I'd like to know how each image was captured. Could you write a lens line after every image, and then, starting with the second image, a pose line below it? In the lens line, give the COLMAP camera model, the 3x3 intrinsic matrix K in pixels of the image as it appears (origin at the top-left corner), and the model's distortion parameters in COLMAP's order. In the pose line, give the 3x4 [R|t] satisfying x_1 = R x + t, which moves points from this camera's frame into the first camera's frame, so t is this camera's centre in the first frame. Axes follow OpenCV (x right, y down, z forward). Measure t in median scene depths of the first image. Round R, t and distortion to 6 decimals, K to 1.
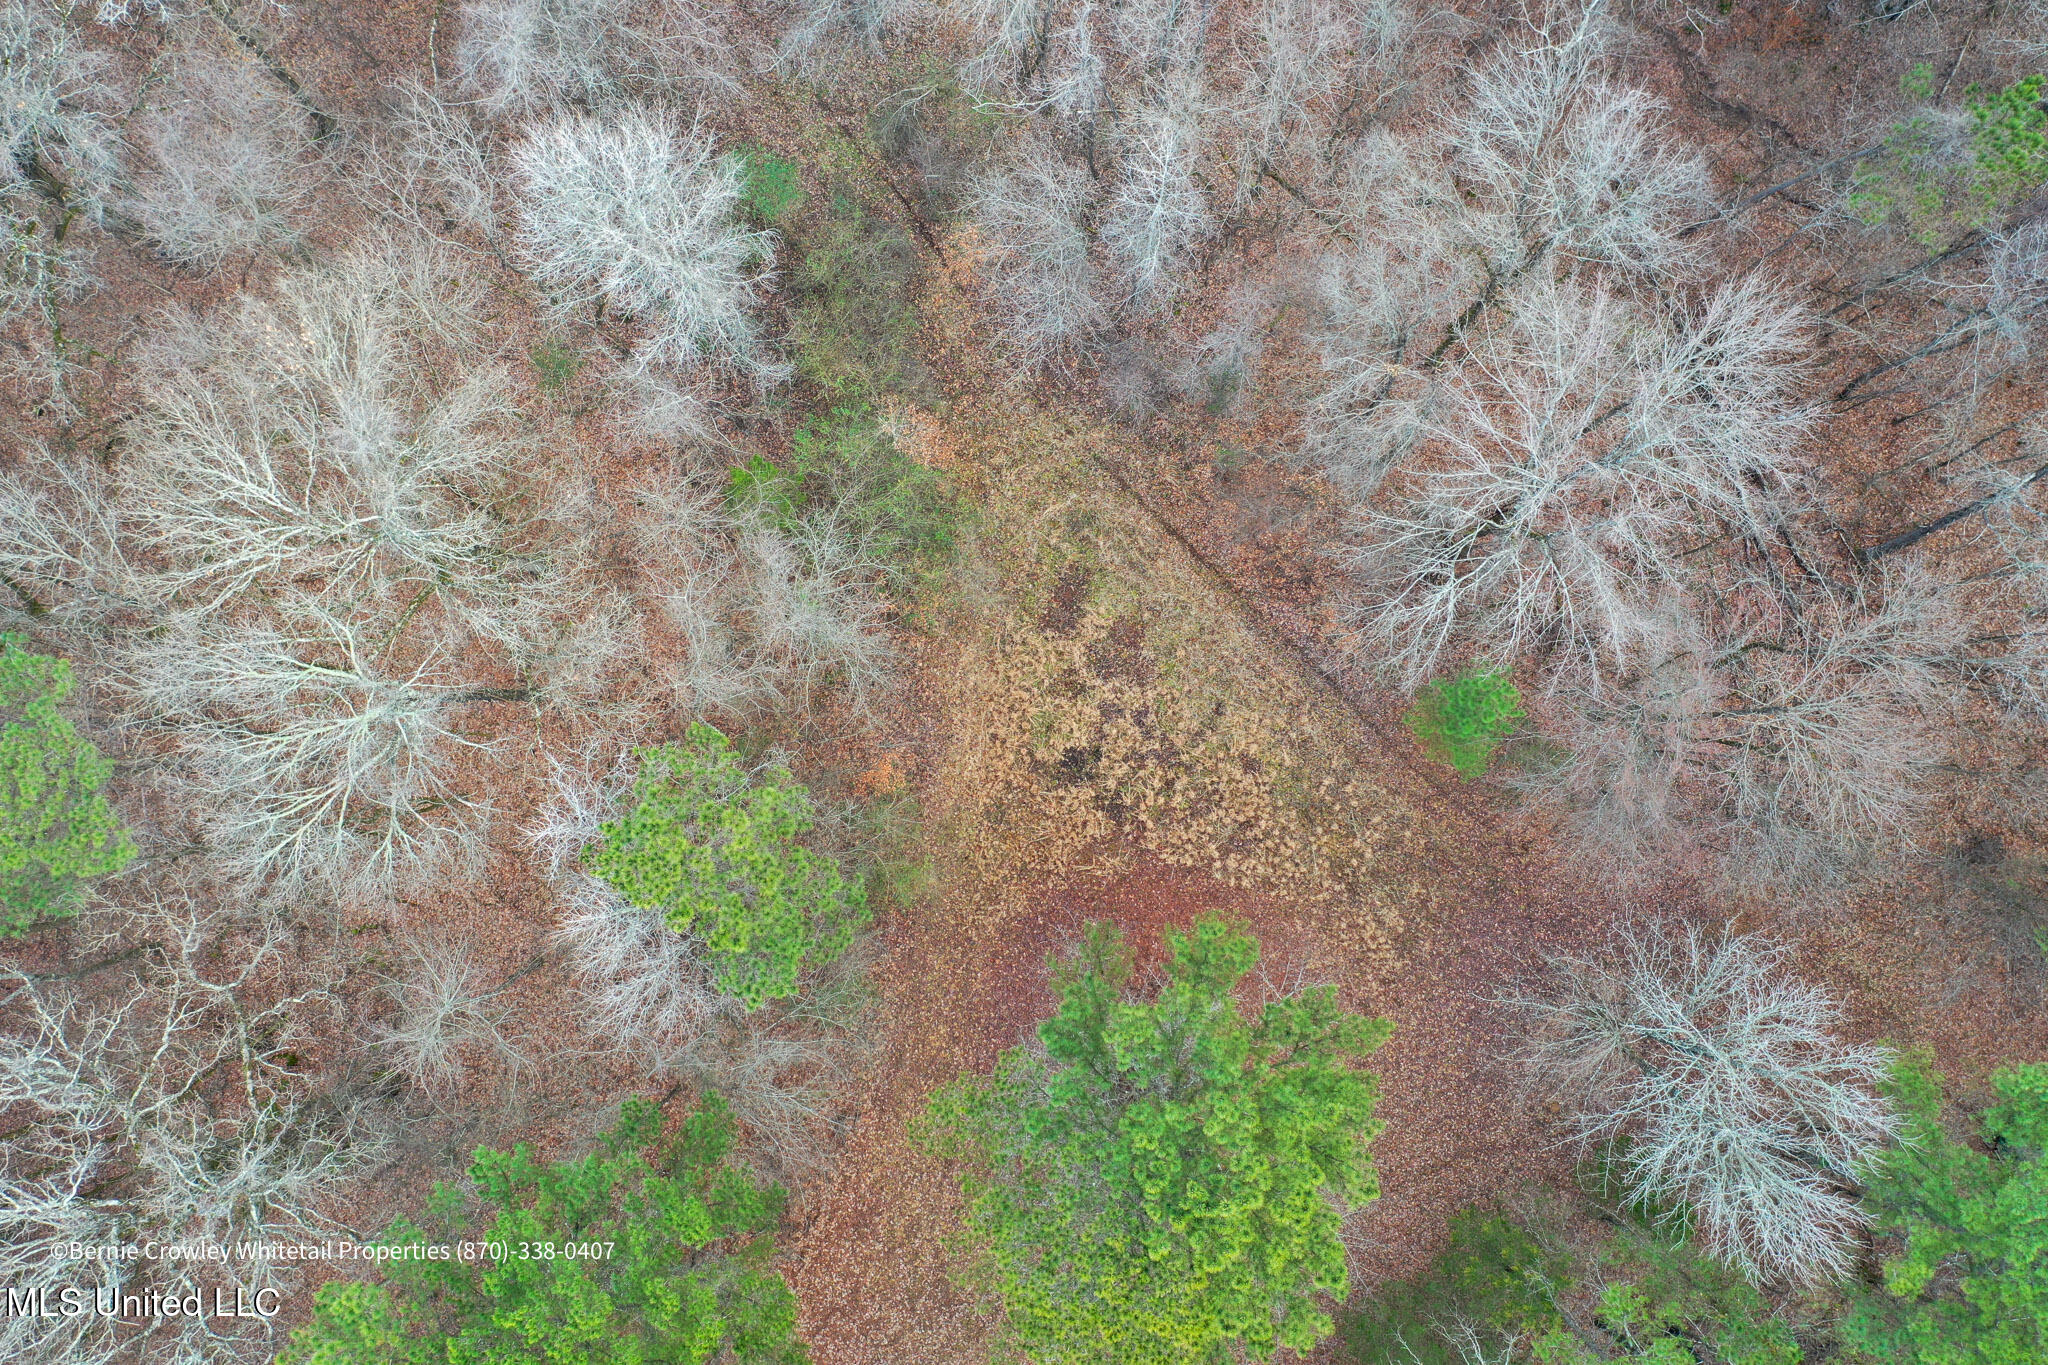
lens RADIAL K [[1706.3, 0, 964.9], [0, 1706.3, 639.8], [0, 0, 1]] dist [-0.011689, -0.003690]
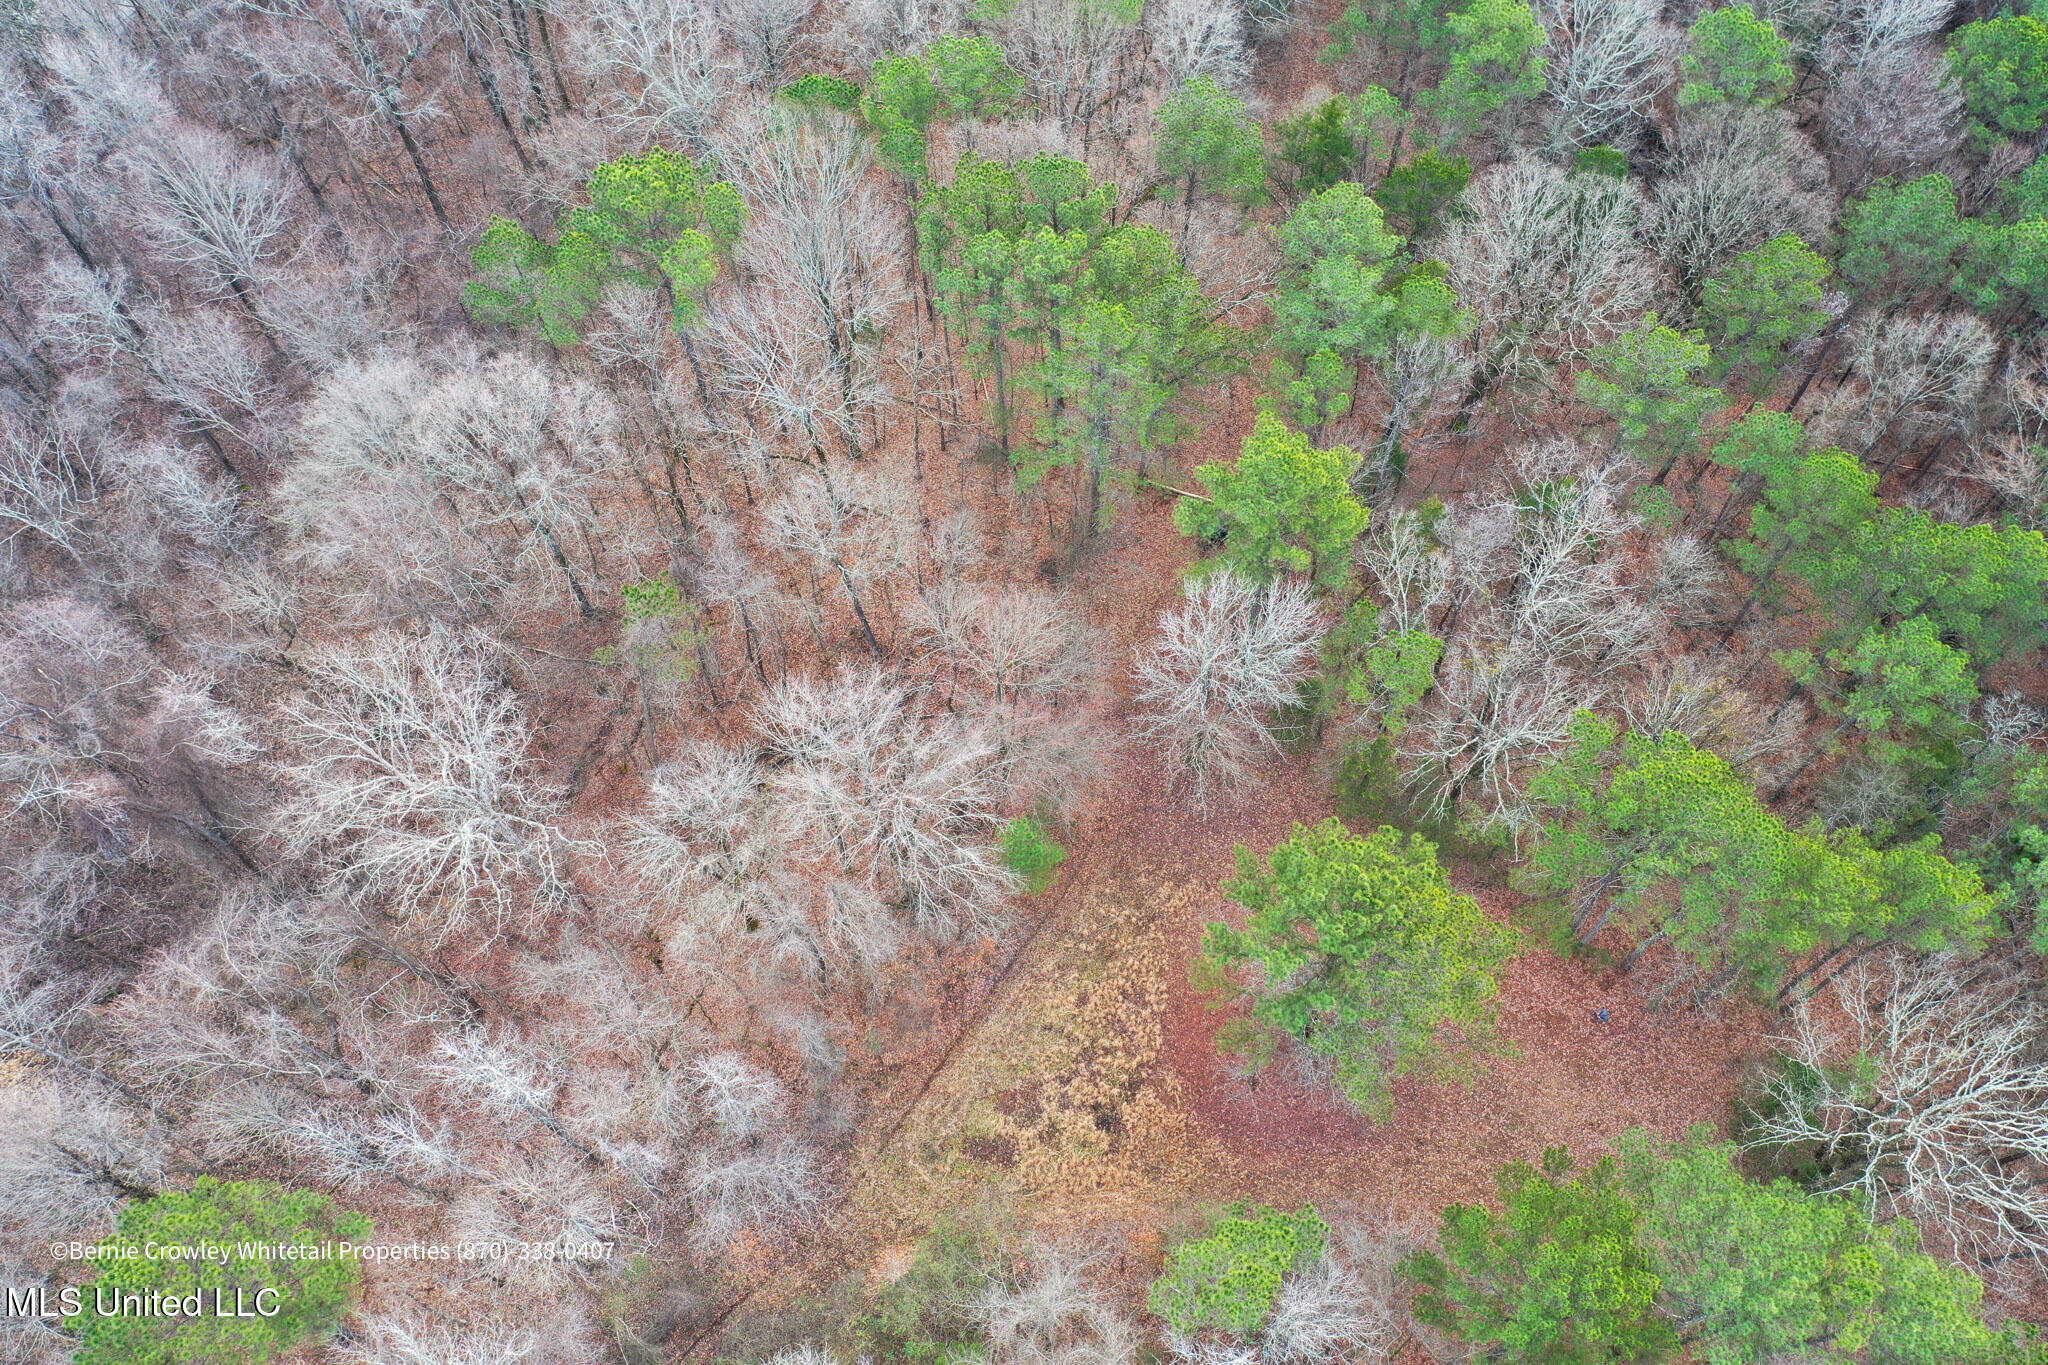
lens RADIAL K [[1706.3, 0, 964.9], [0, 1706.3, 639.8], [0, 0, 1]] dist [-0.011689, -0.003690]
pose [[-0.162707, -0.844529, 0.510193, -0.296111], [0.986226, -0.123615, 0.109899, -0.146153], [-0.029746, 0.521047, 0.853010, -0.386782]]
